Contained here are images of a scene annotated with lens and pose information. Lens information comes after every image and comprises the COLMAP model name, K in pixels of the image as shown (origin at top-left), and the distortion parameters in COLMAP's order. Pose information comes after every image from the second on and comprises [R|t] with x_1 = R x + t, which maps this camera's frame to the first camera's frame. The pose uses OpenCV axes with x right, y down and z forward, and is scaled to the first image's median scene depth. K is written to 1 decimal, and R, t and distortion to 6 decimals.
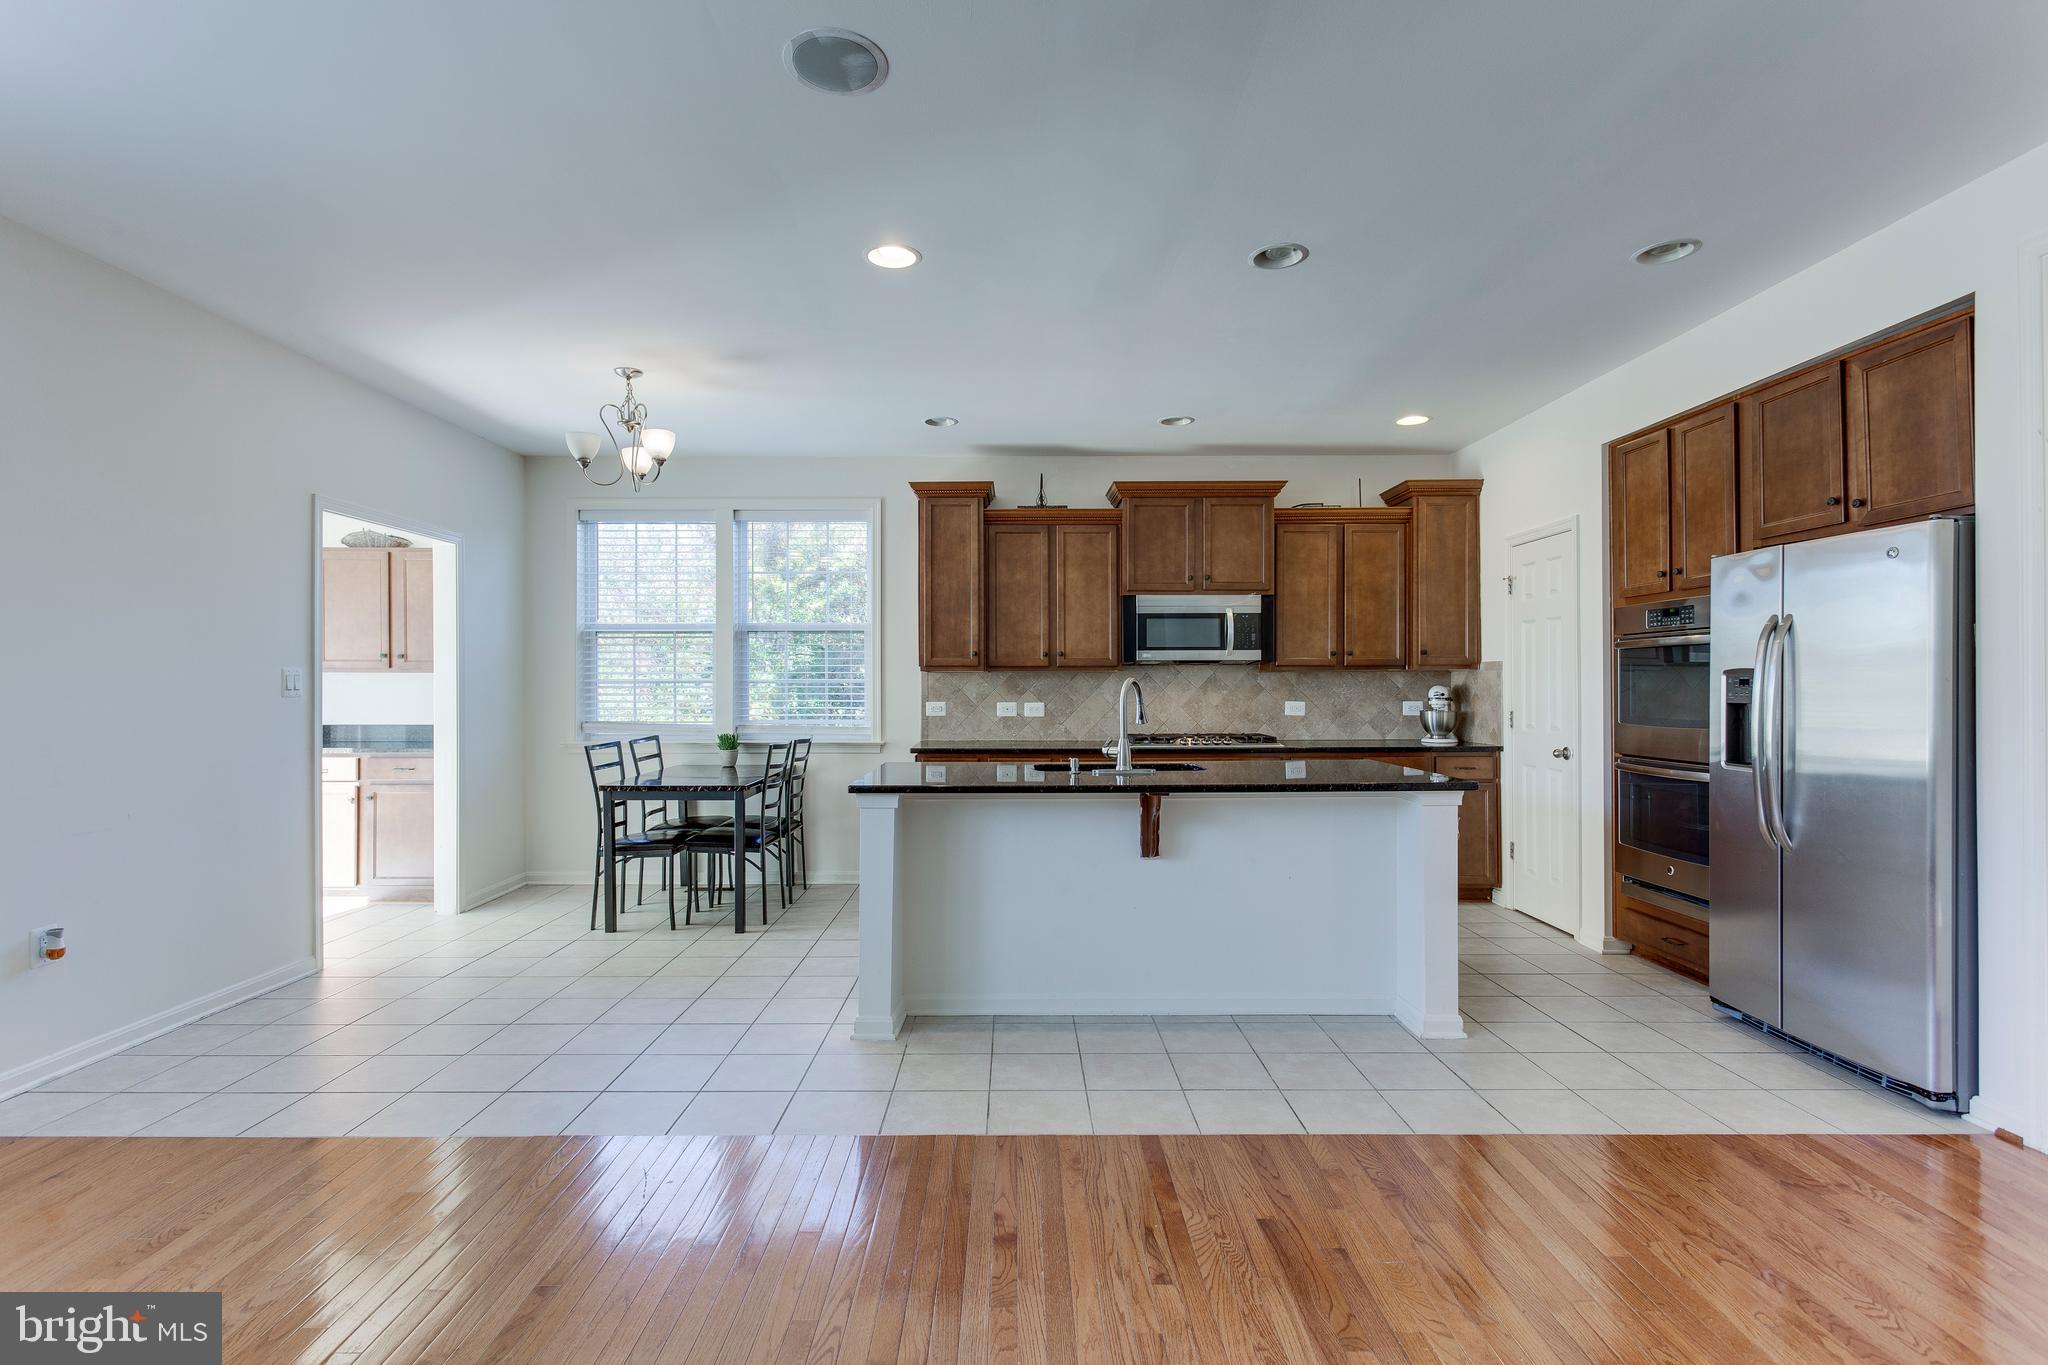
lens RADIAL K [[985.4, 0, 1025.5], [0, 985.4, 681.5], [0, 0, 1]] dist [0.003422, -0.000574]
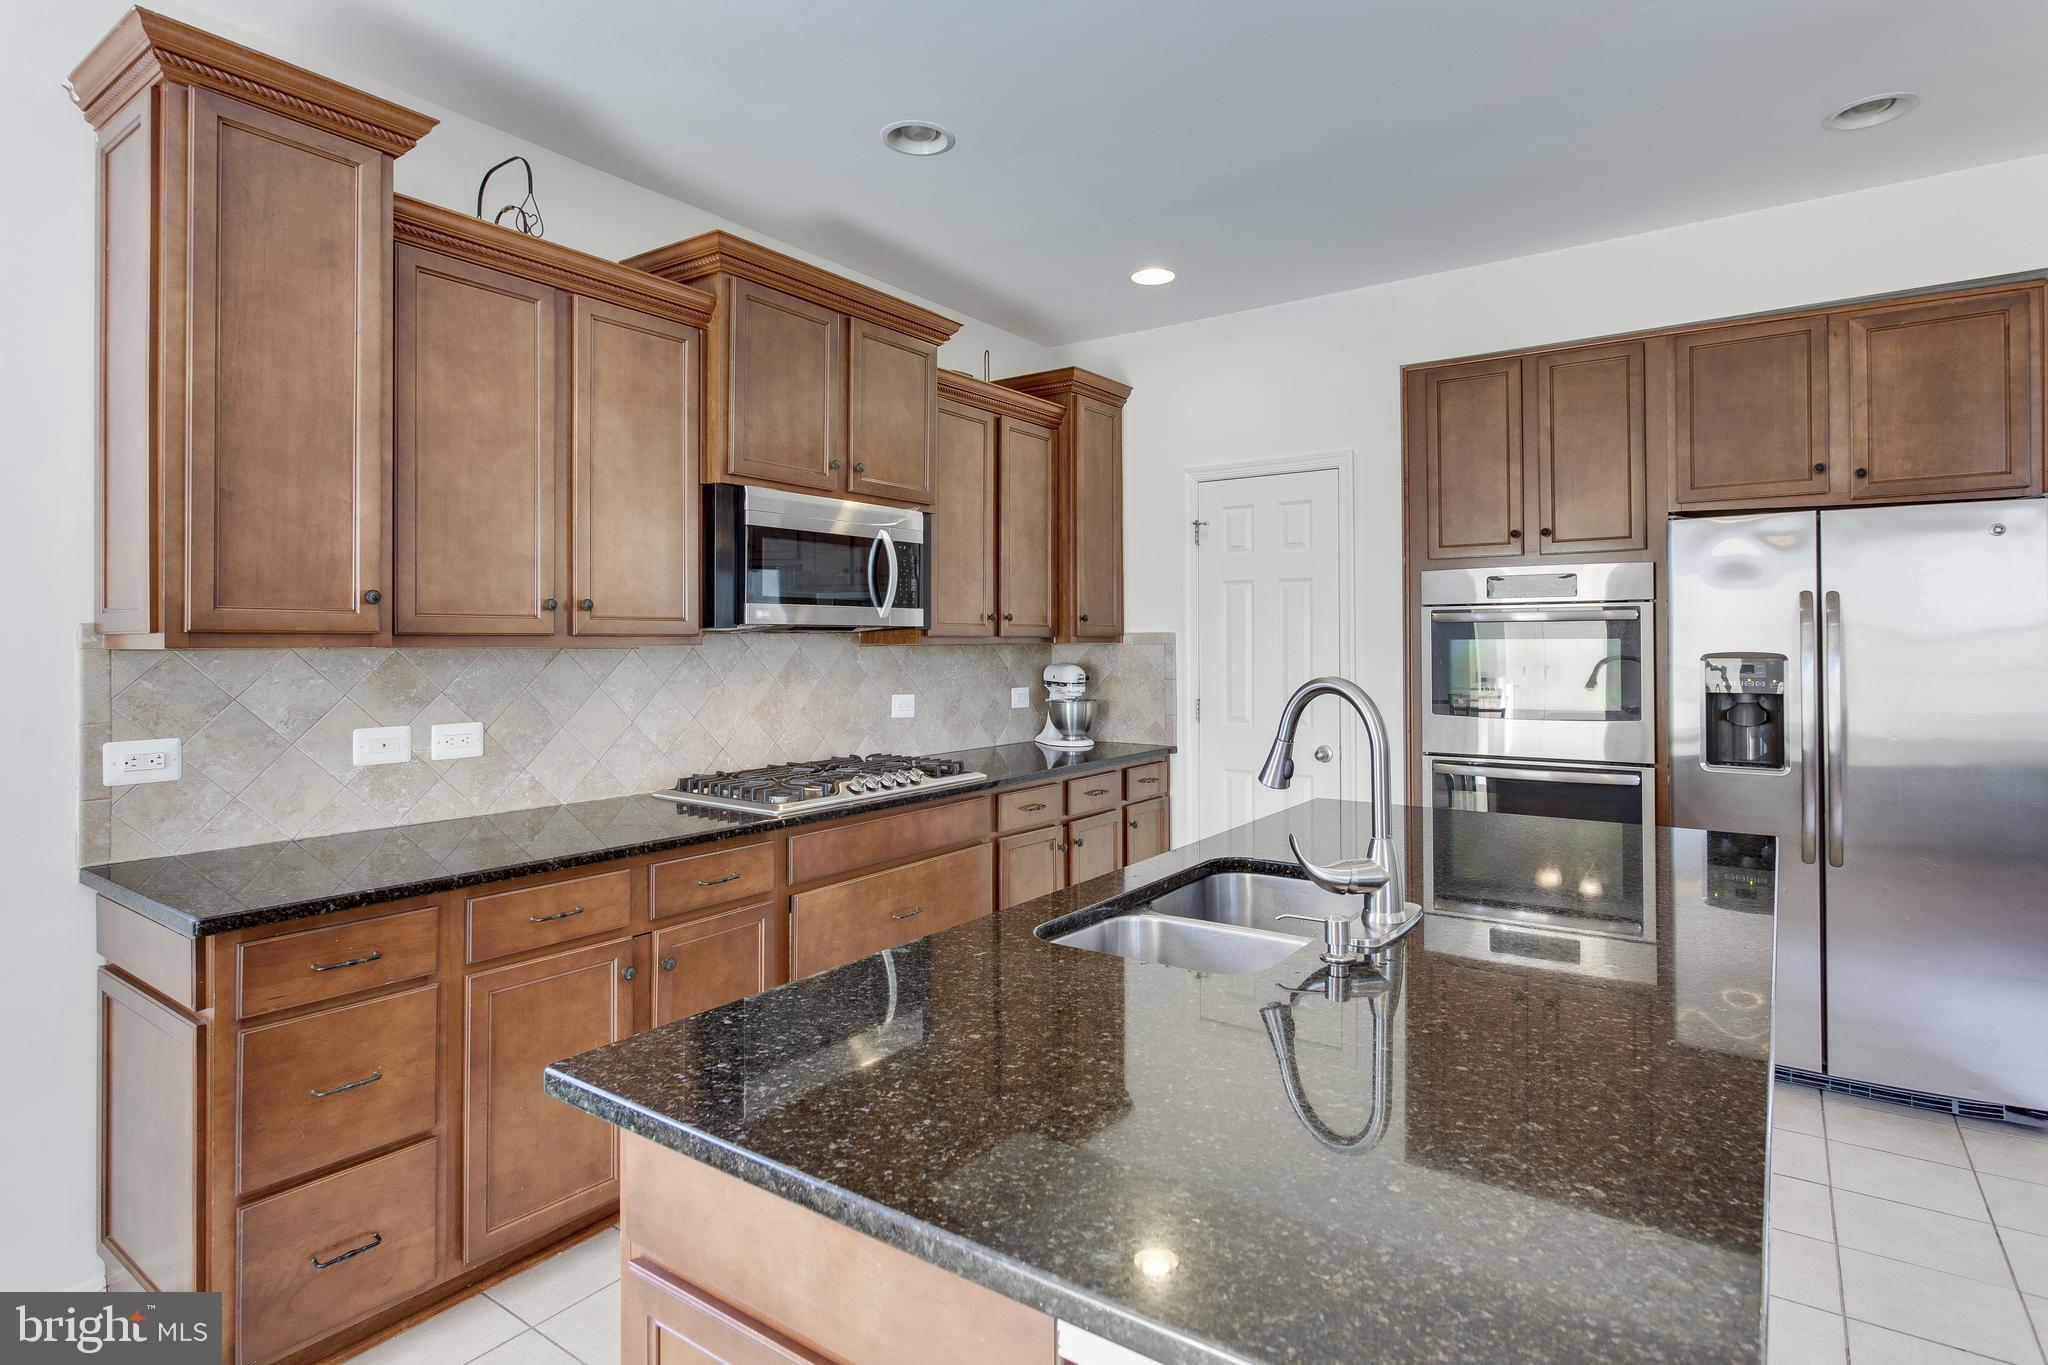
lens RADIAL K [[1052.2, 0, 1059.6], [0, 1052.2, 637.7], [0, 0, 1]] dist [-0.001536, 0.001135]
pose [[0.576363, 0.004707, 0.817180, -0.211504], [-0.001338, 0.999988, -0.004817, -0.012494], [-0.817193, 0.001683, 0.576362, 0.582681]]
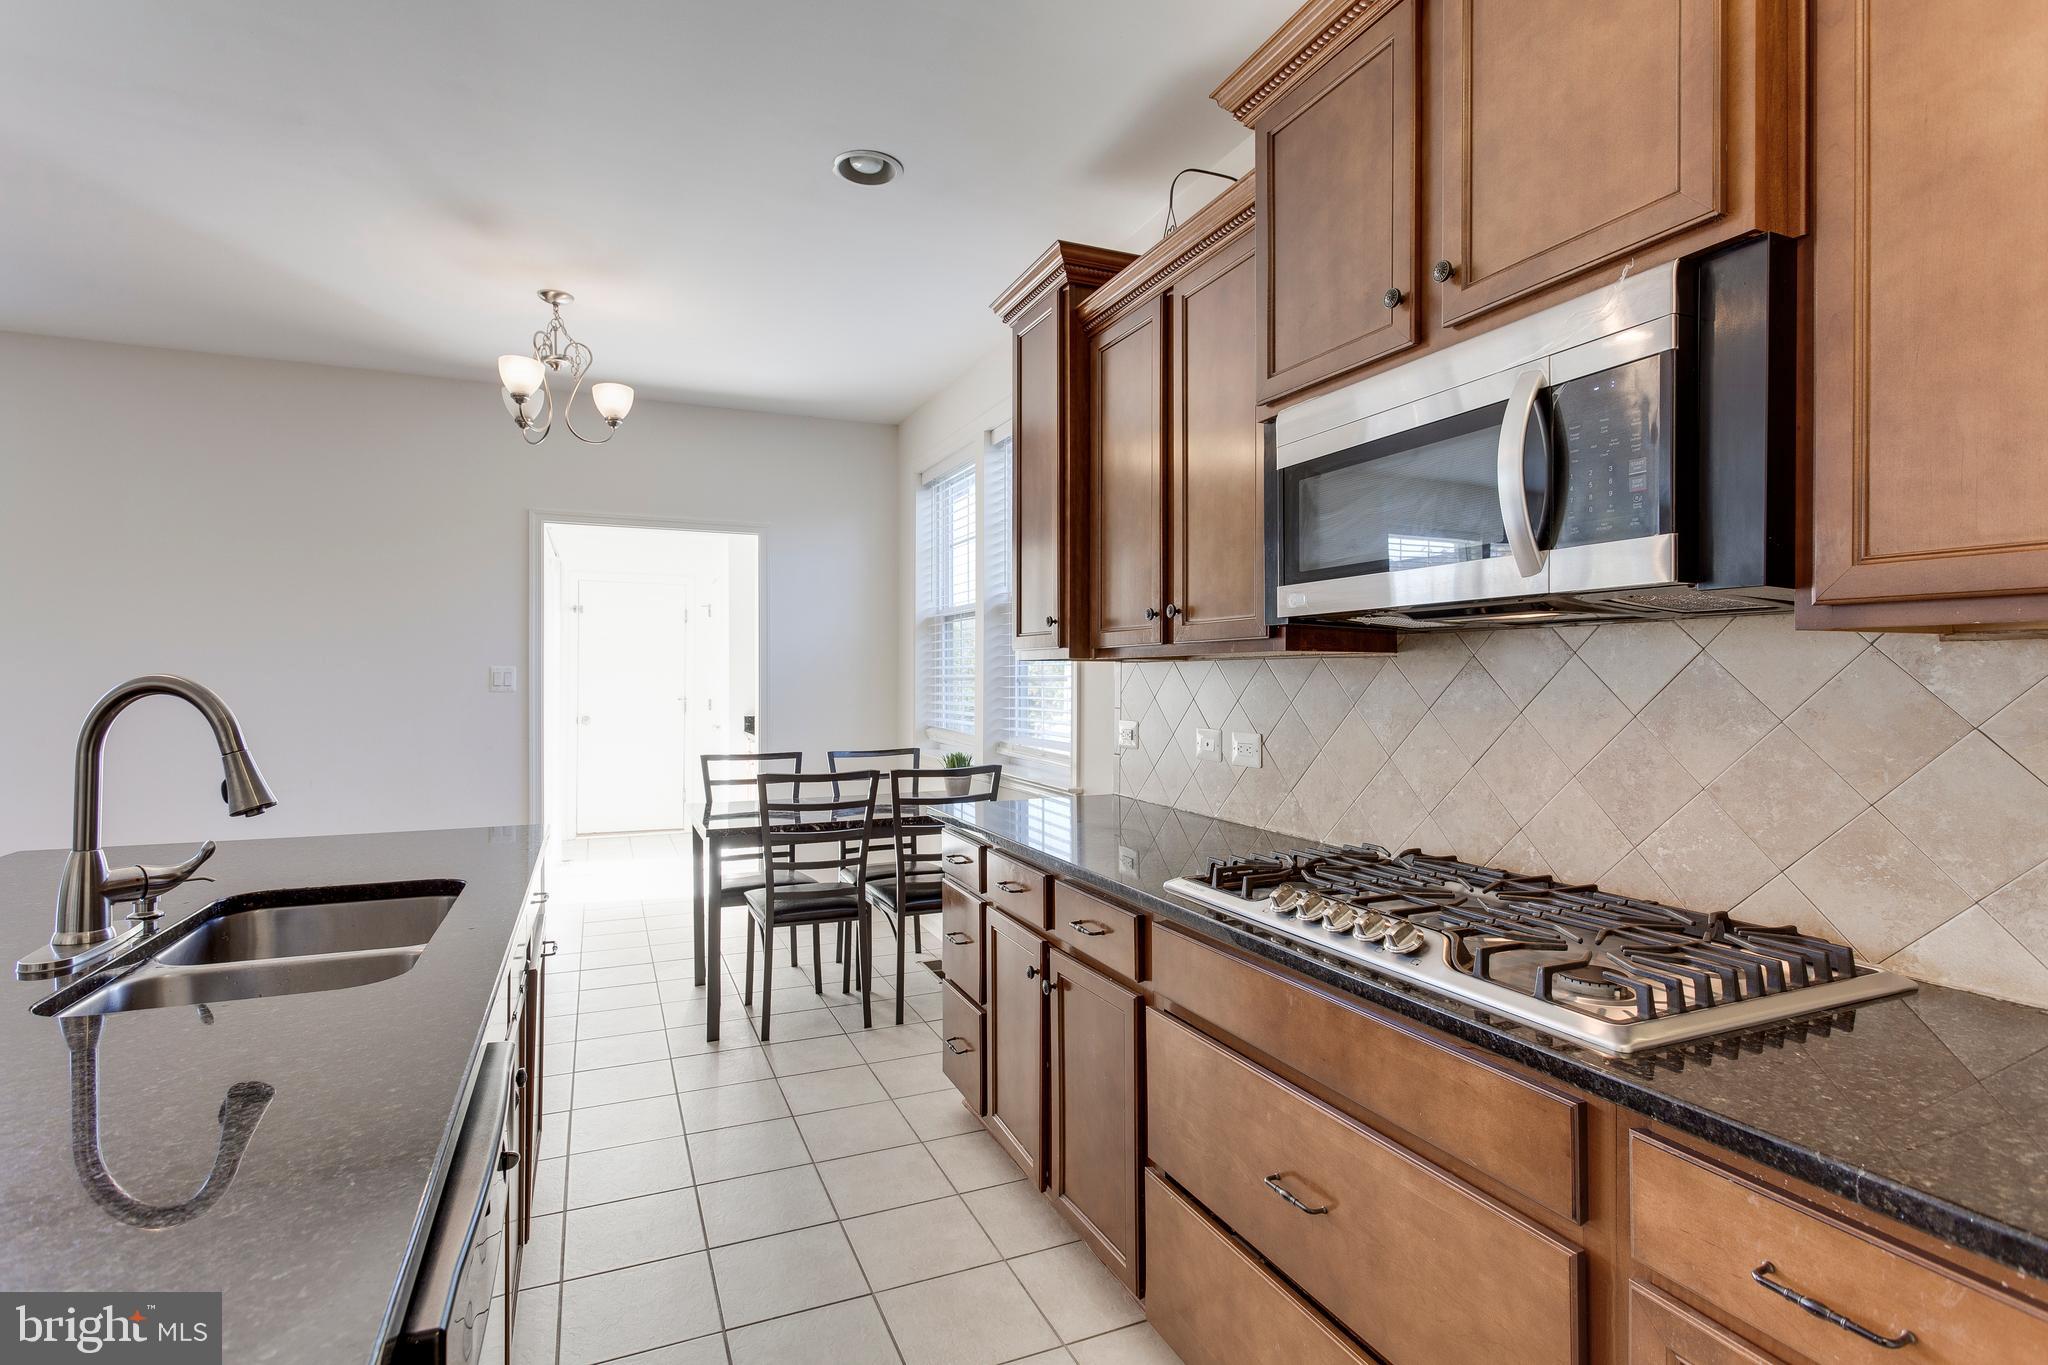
lens RADIAL K [[985.4, 0, 1016.5], [0, 985.4, 678.8], [0, 0, 1]] dist [0.003422, -0.000574]
pose [[0.382154, 0.004029, -0.924090, 0.373192], [-0.000483, 0.999991, 0.004160, -0.002936], [0.924099, -0.001144, 0.382152, 0.795744]]
